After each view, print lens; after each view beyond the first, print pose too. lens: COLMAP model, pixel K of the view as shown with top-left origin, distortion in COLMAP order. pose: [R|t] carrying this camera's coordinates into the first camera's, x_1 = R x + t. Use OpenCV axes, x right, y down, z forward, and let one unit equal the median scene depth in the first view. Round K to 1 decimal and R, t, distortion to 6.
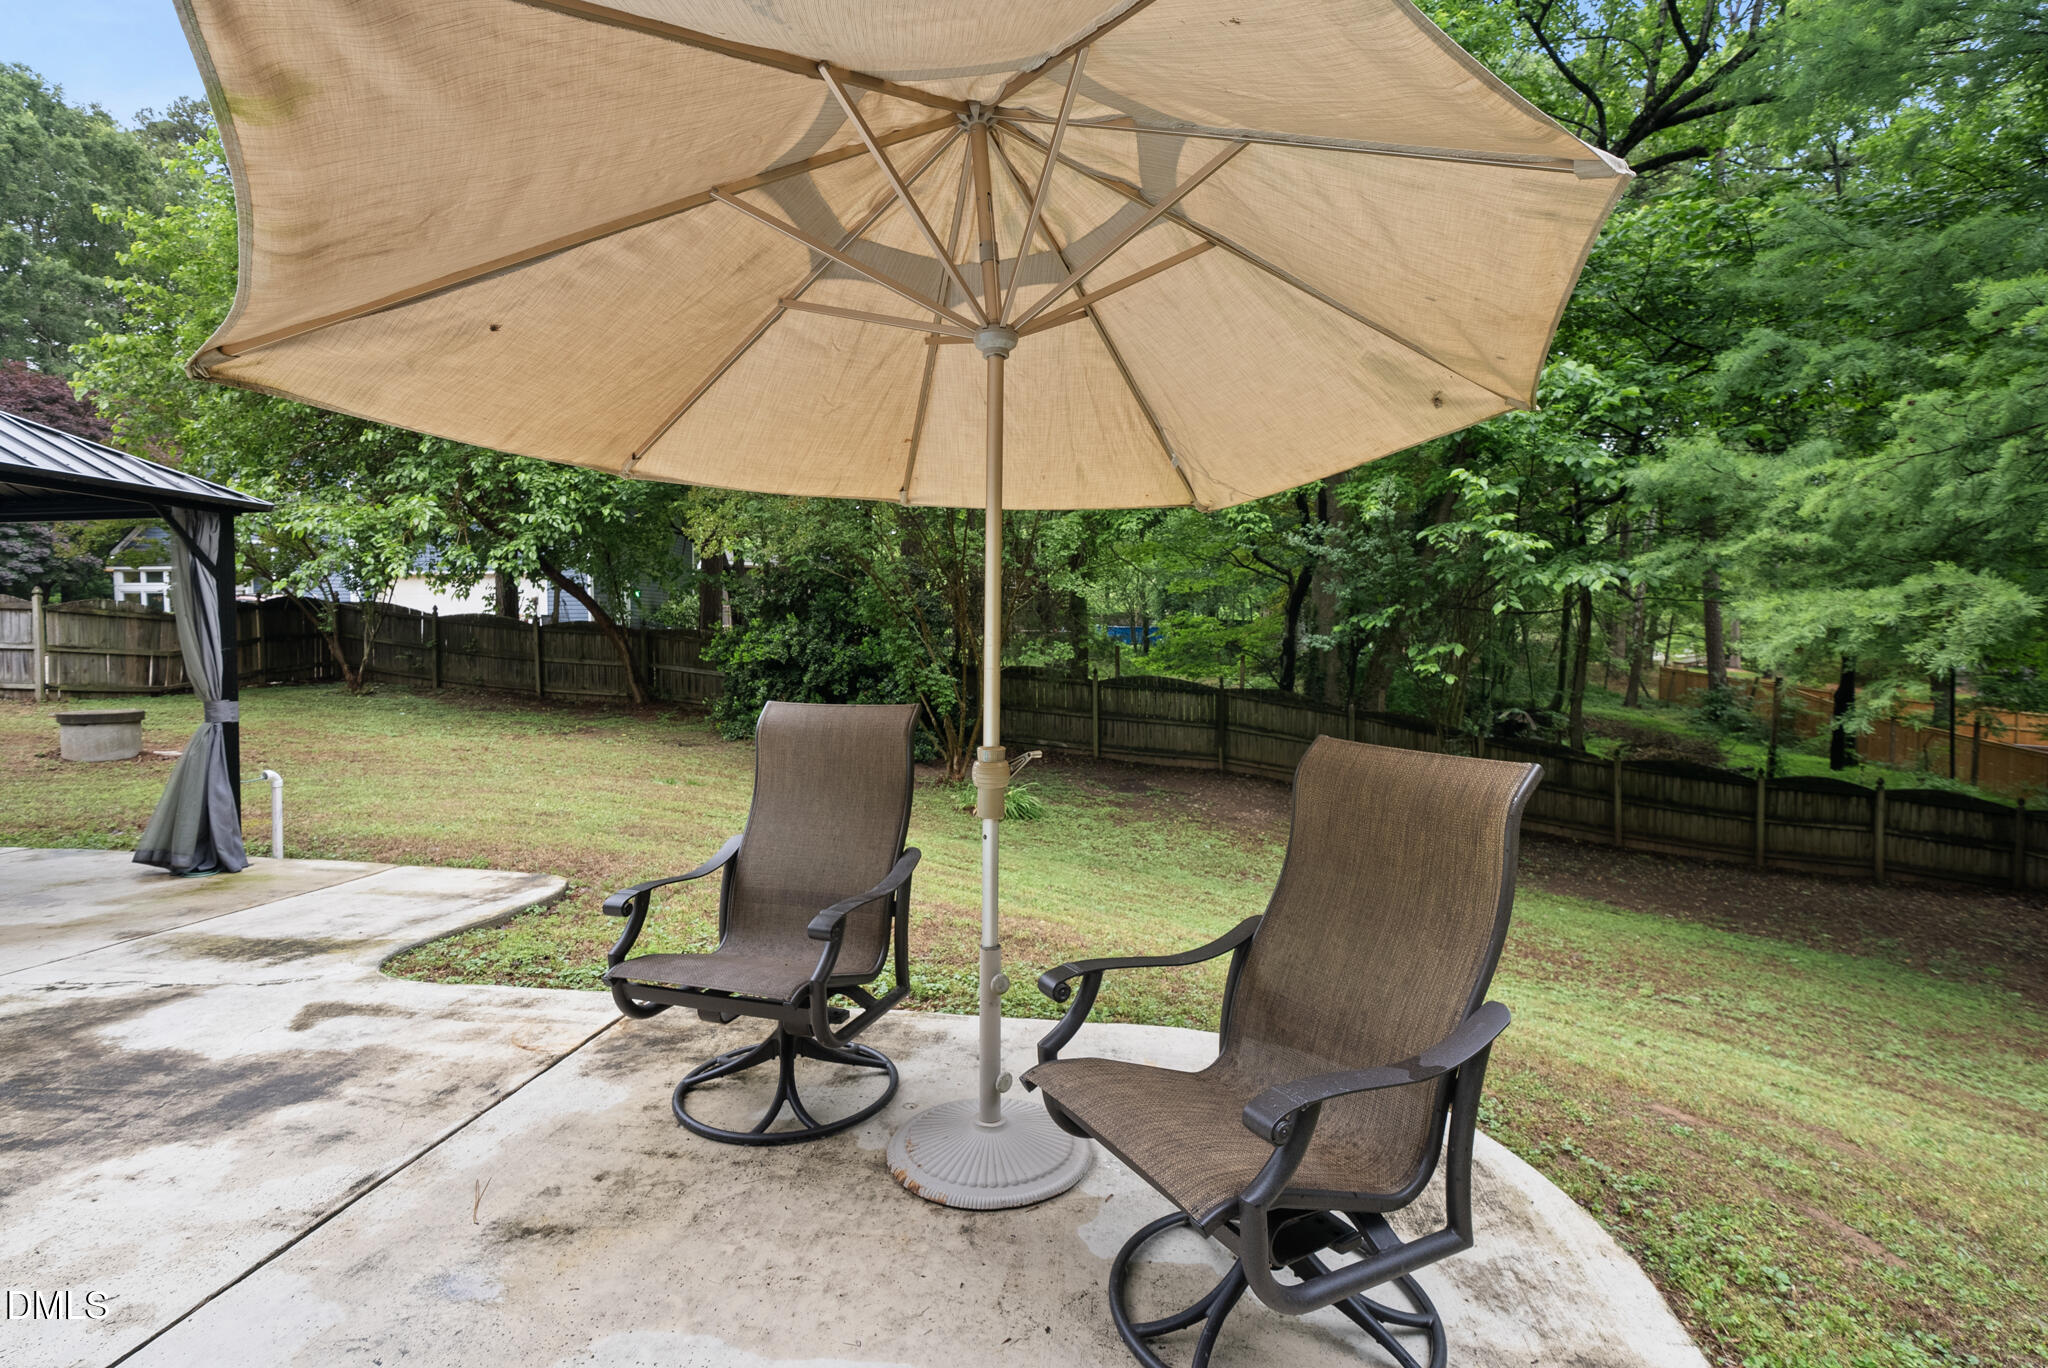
lens RADIAL K [[984.3, 0, 1030.8], [0, 984.3, 686.8], [0, 0, 1]] dist [0.002346, -0.001878]
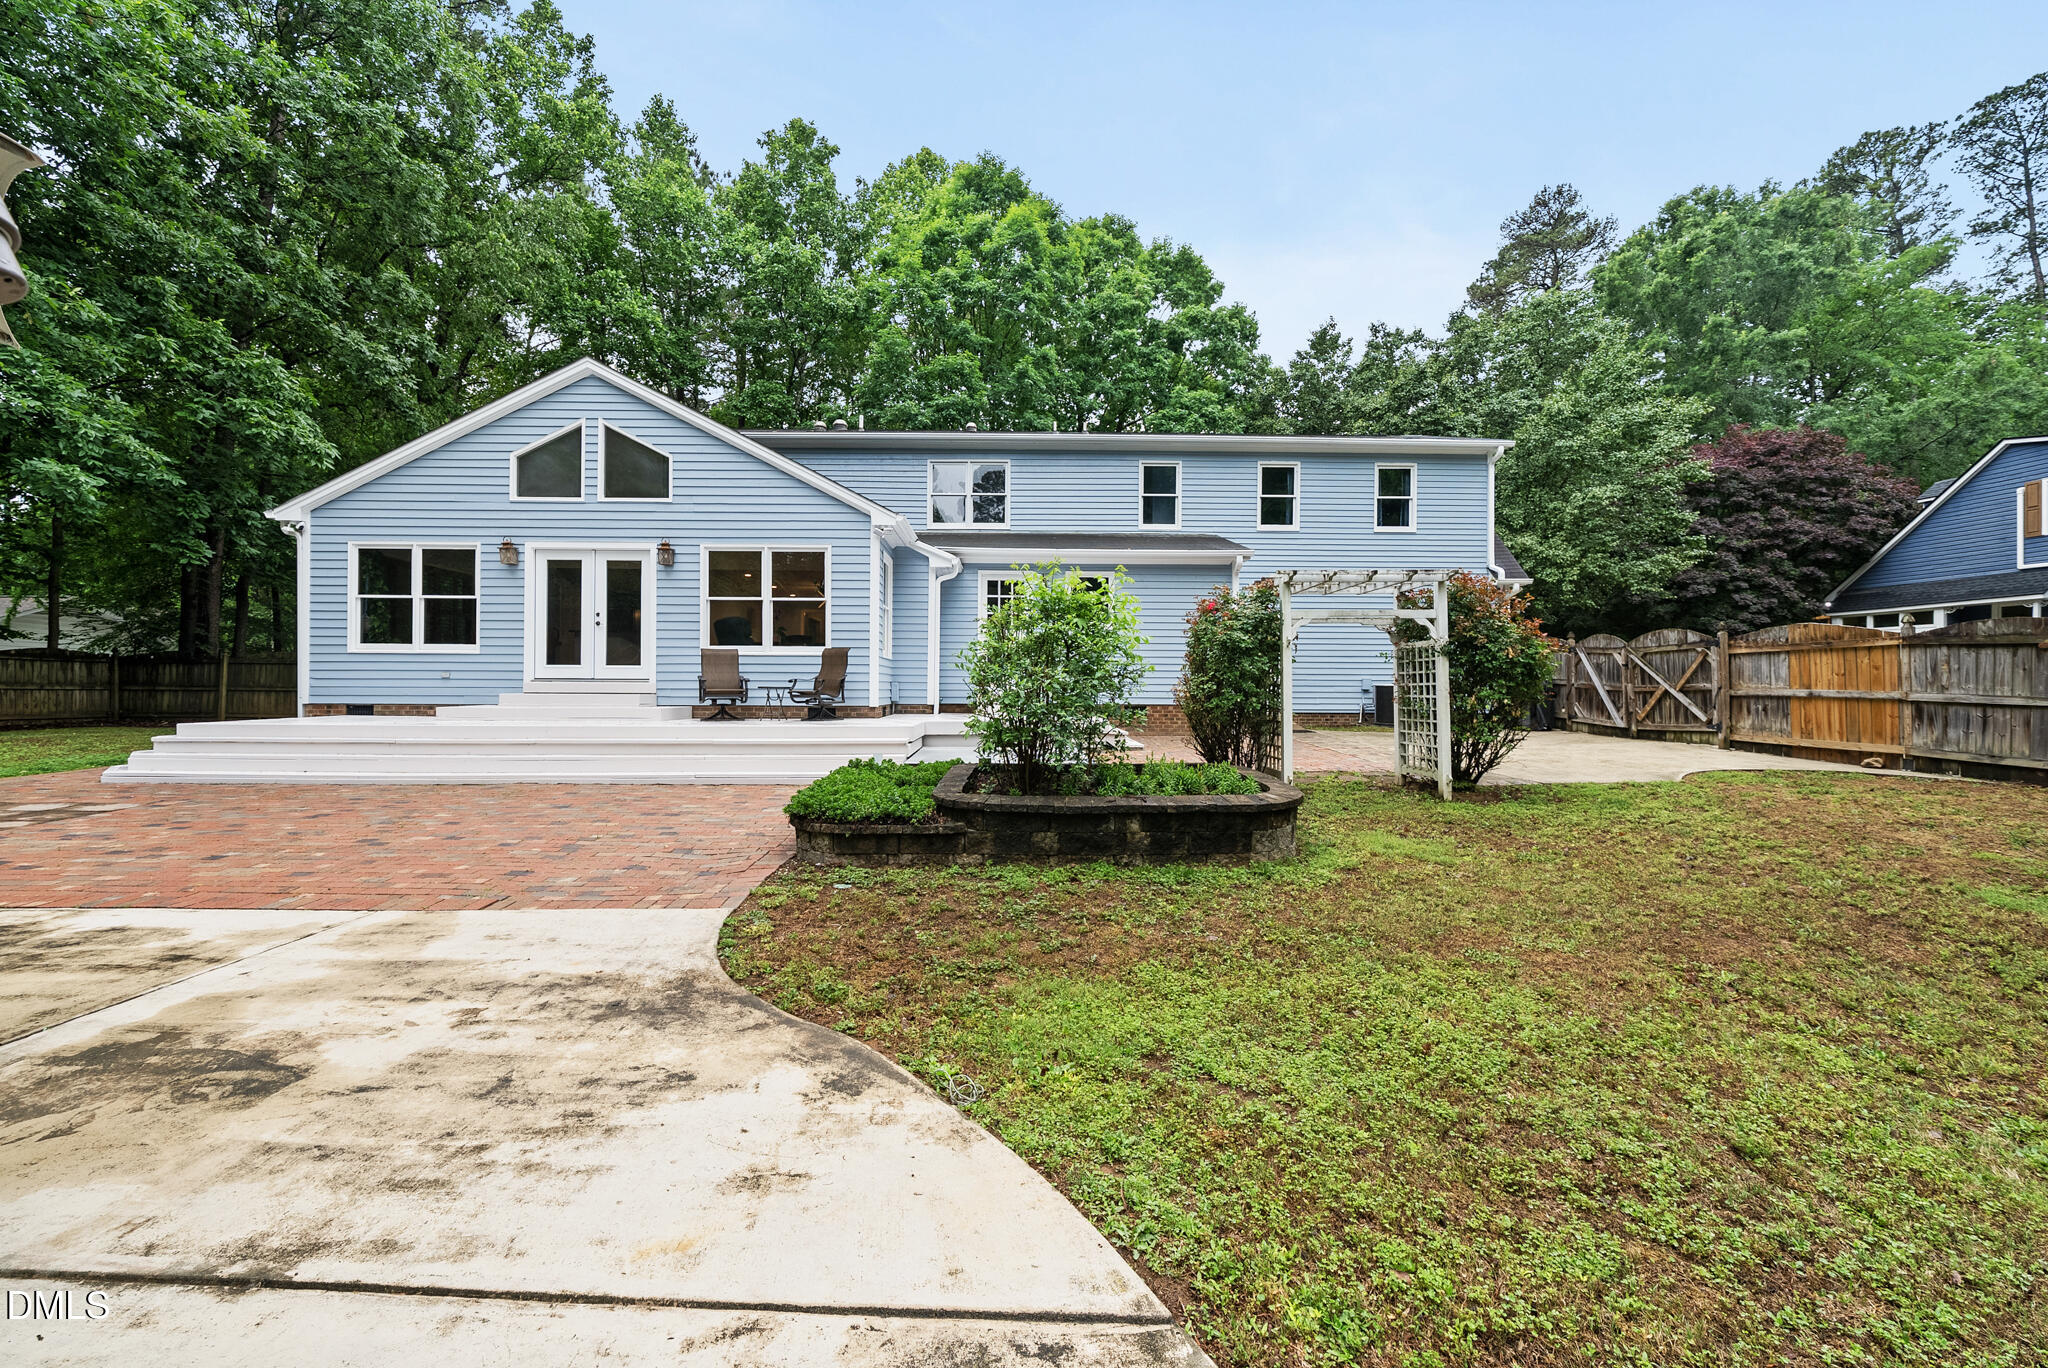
lens RADIAL K [[808.9, 0, 1012.9], [0, 808.9, 684.6], [0, 0, 1]] dist [-0.004503, 0.001337]
pose [[0.155971, -0.003176, -0.987757, -0.642708], [-0.050819, 0.998645, -0.011235, -0.013464], [0.986453, 0.051949, 0.155598, 0.255207]]
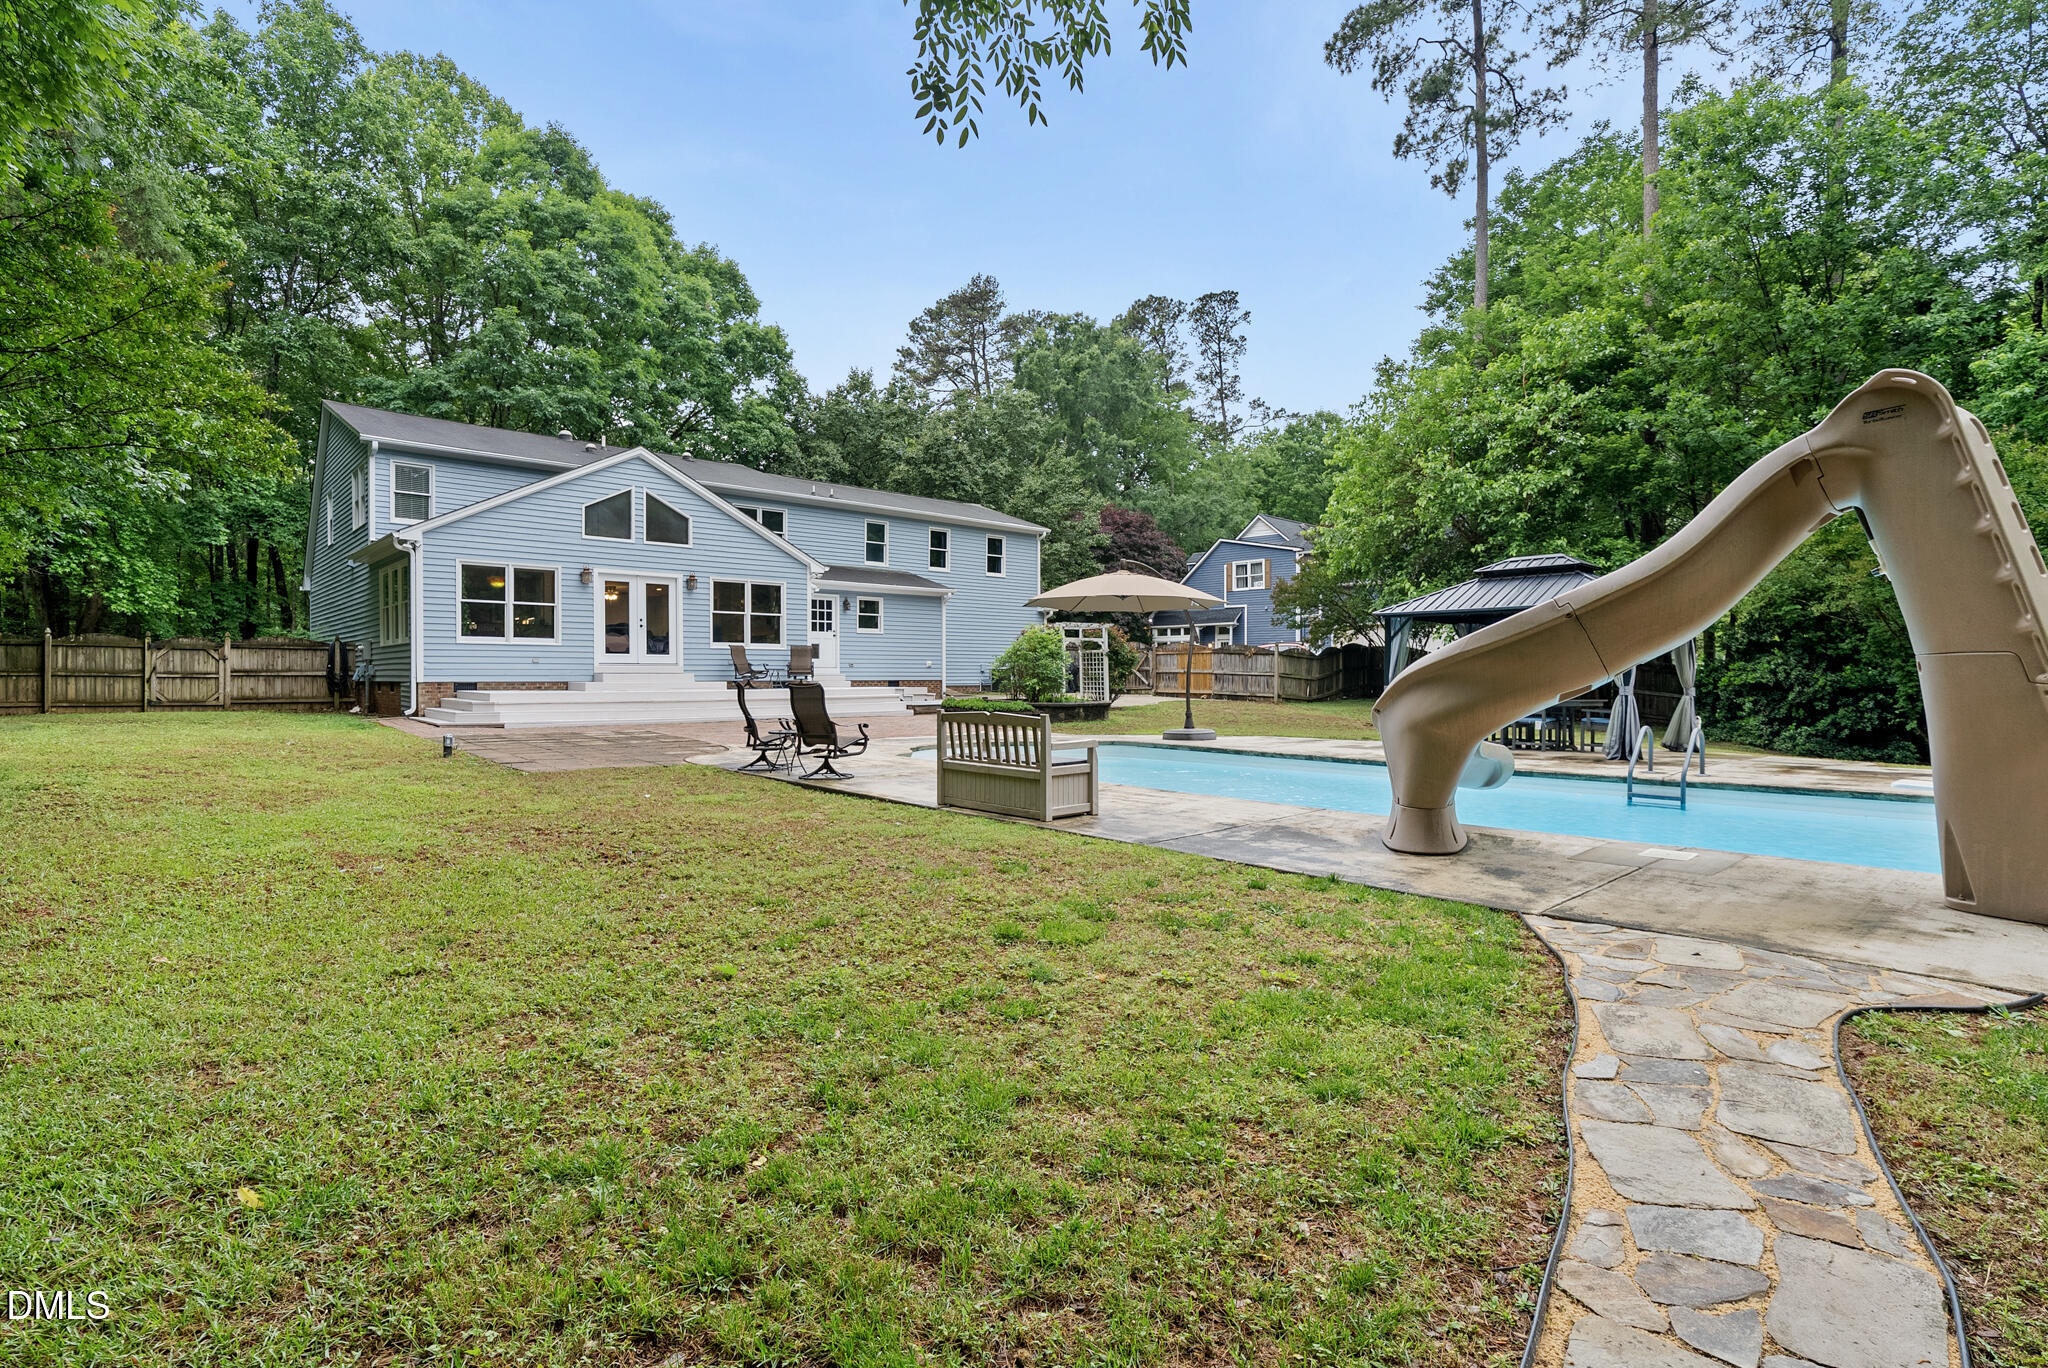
lens RADIAL K [[984.3, 0, 1031.1], [0, 984.3, 694.6], [0, 0, 1]] dist [0.002346, -0.001878]
pose [[0.771536, 0.012437, -0.636064, -0.169410], [-0.029507, 0.999432, -0.016249, 0.041356], [0.635501, 0.031305, 0.771466, -0.720405]]
